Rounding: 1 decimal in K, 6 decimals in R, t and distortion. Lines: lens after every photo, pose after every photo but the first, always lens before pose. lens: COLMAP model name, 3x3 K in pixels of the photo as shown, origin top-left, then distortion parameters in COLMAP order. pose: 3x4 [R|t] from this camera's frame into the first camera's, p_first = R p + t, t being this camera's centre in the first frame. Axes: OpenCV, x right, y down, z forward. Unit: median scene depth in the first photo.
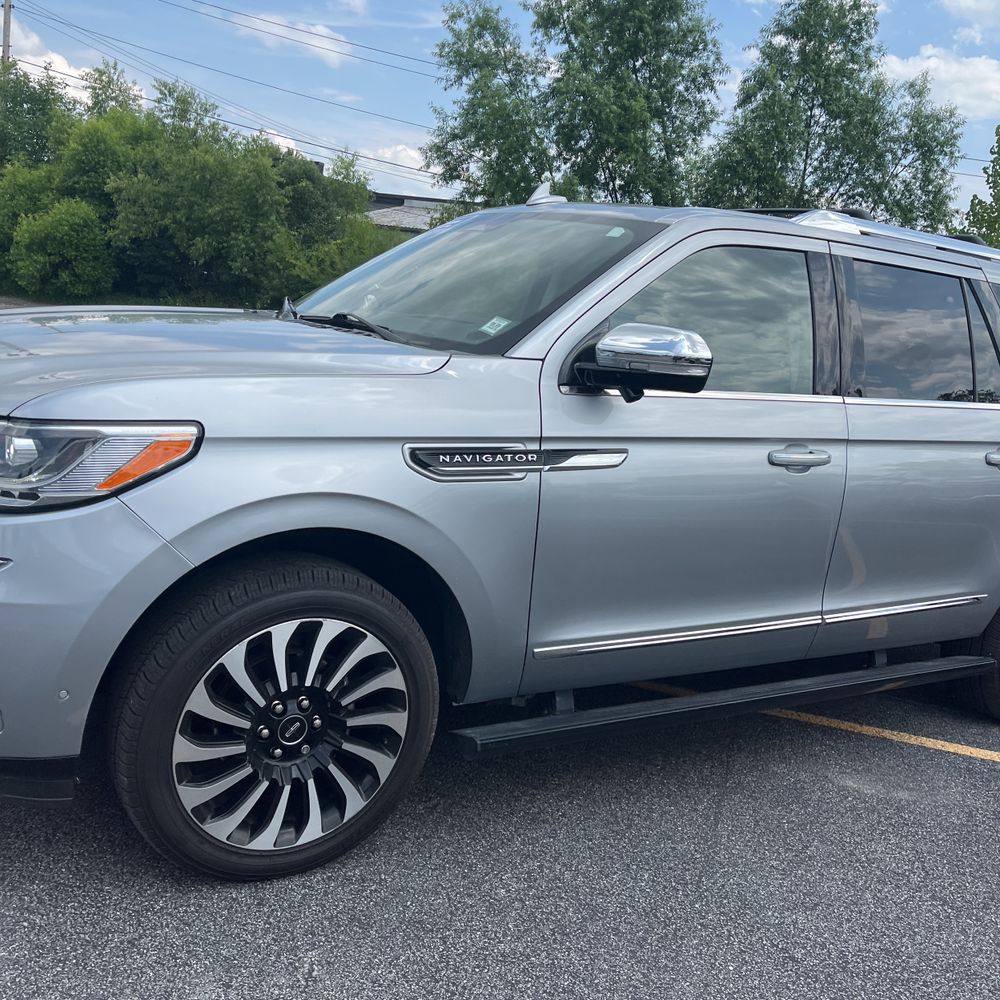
lens RADIAL K [[1020.6, 0, 498.9], [0, 1020.6, 490.0], [0, 0, 1]] dist [0.027535, 0.000000]
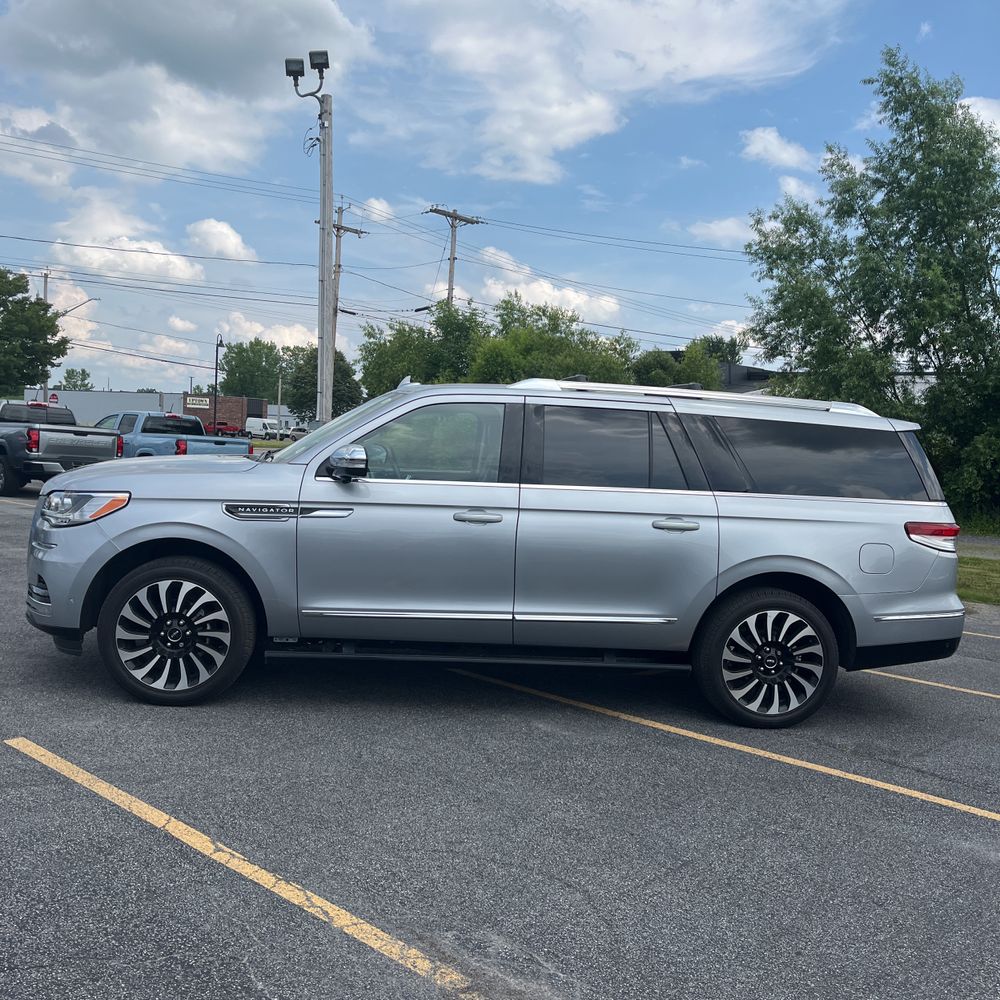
lens RADIAL K [[1020.6, 0, 493.8], [0, 1020.6, 494.7], [0, 0, 1]] dist [0.027535, 0.000000]
pose [[0.899762, -0.037792, -0.434742, 1.023466], [-0.037071, 0.986022, -0.162440, 0.201771], [0.434804, 0.162274, 0.885784, -0.512038]]
